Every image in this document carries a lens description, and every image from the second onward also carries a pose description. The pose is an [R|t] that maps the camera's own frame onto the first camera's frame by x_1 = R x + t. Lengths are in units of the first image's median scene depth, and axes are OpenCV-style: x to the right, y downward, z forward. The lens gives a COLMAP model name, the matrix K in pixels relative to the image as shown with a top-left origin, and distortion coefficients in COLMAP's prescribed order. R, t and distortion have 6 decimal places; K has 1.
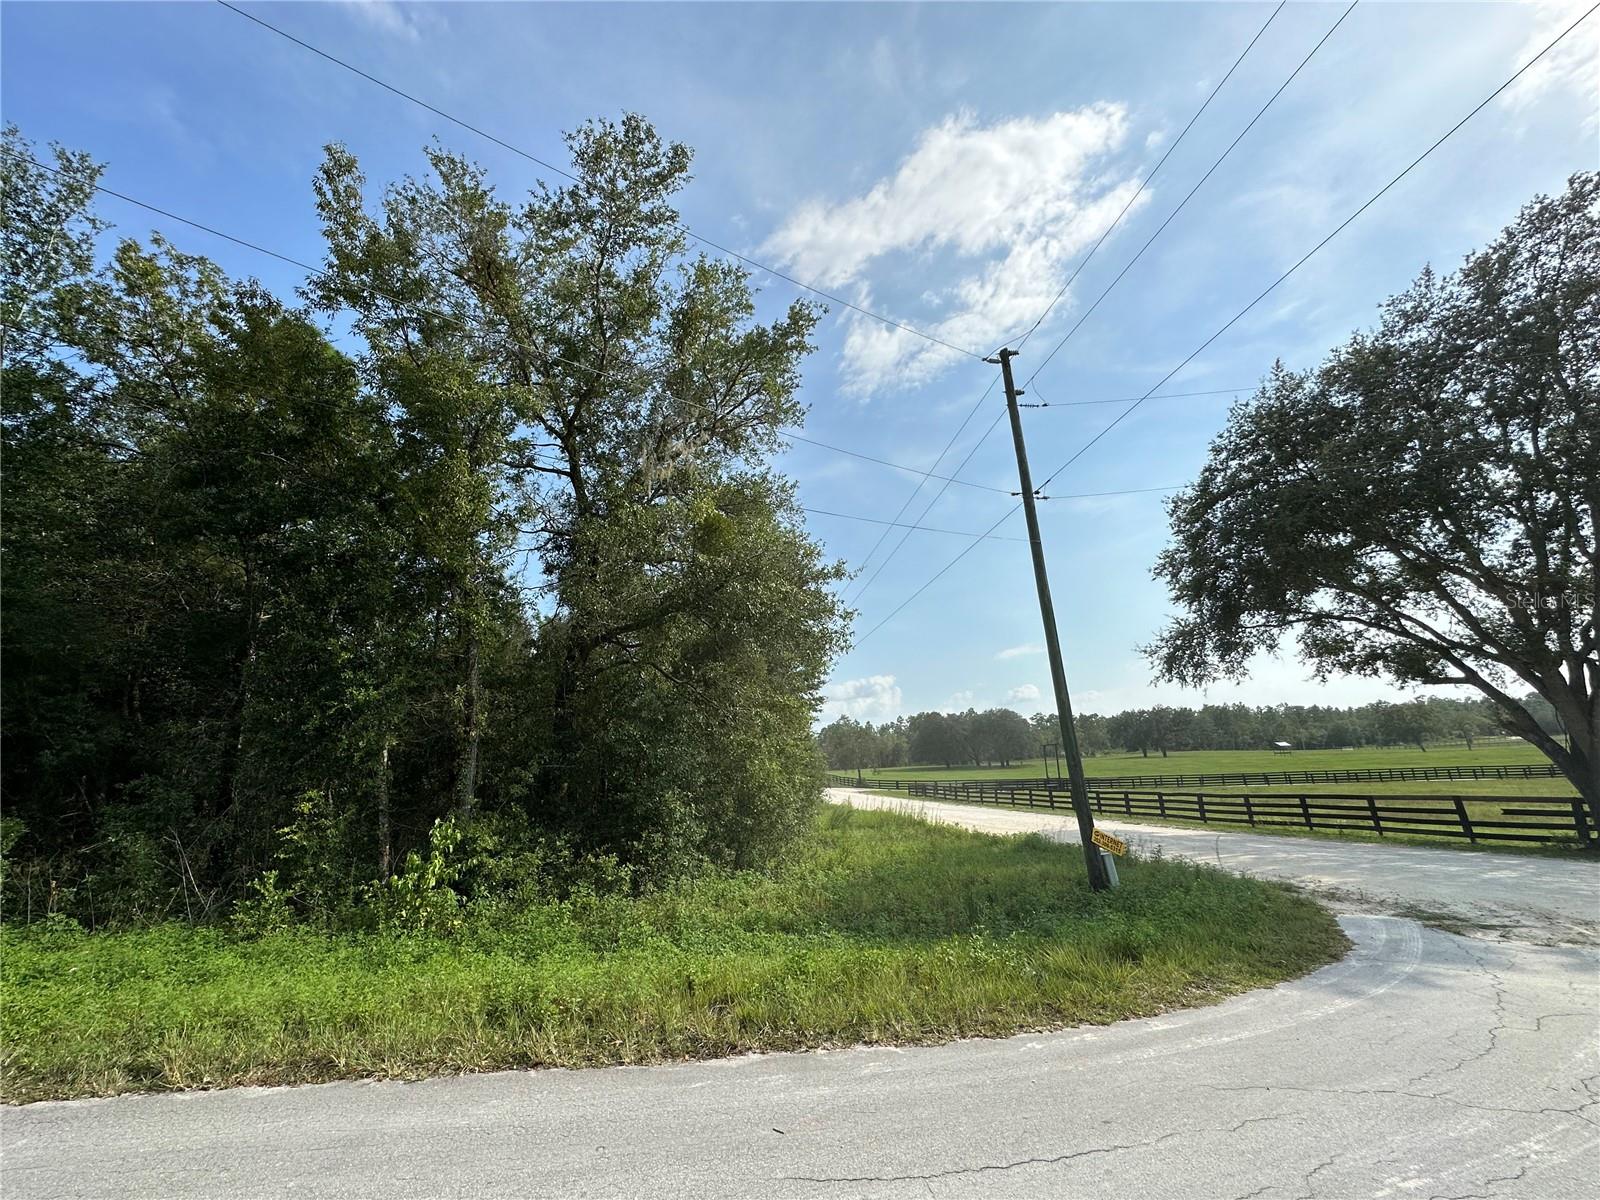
lens RADIAL K [[640.7, 0, 791.5], [0, 640.7, 598.6], [0, 0, 1]] dist [-0.000912, 0.000282]
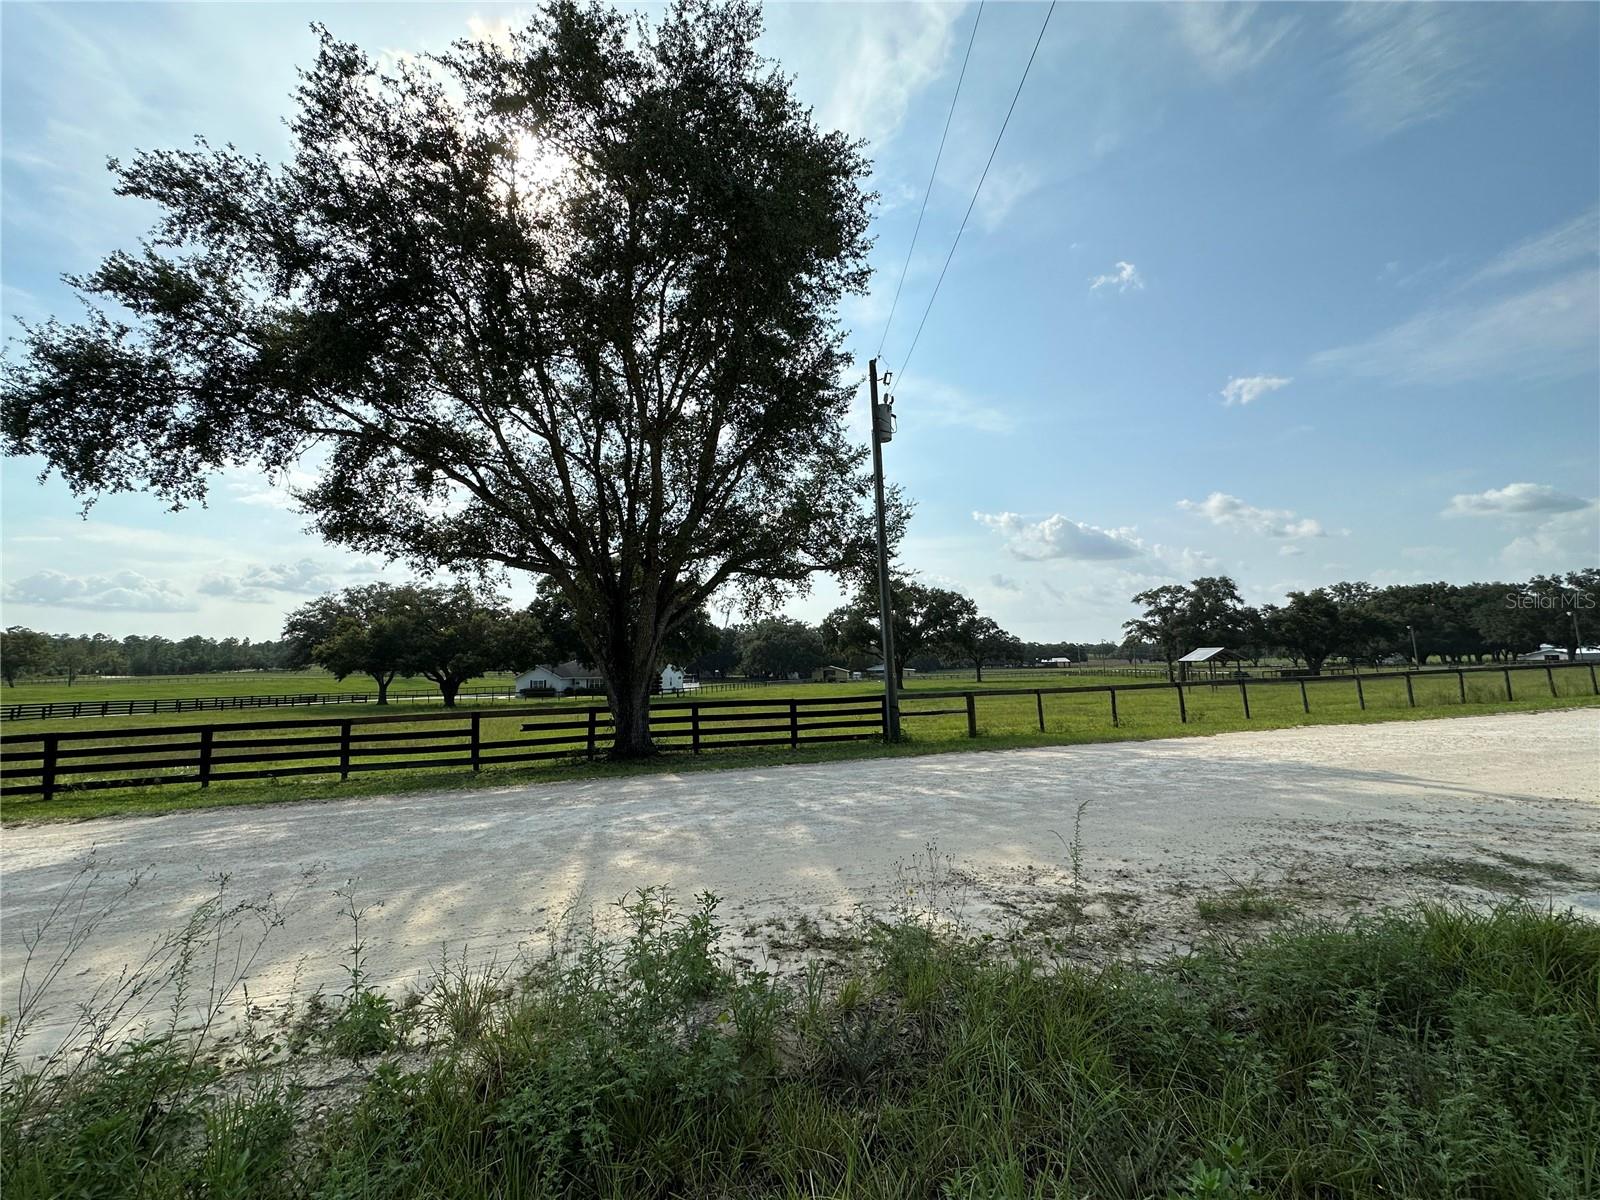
lens RADIAL K [[642.4, 0, 800.0], [0, 642.4, 600.0], [0, 0, 1]] dist [-0.000265, 0.000333]
pose [[-0.108968, 0.149733, 0.982703, 0.219711], [-0.237227, 0.956109, -0.171986, 0.219309], [-0.965324, -0.251864, -0.068665, 0.709351]]
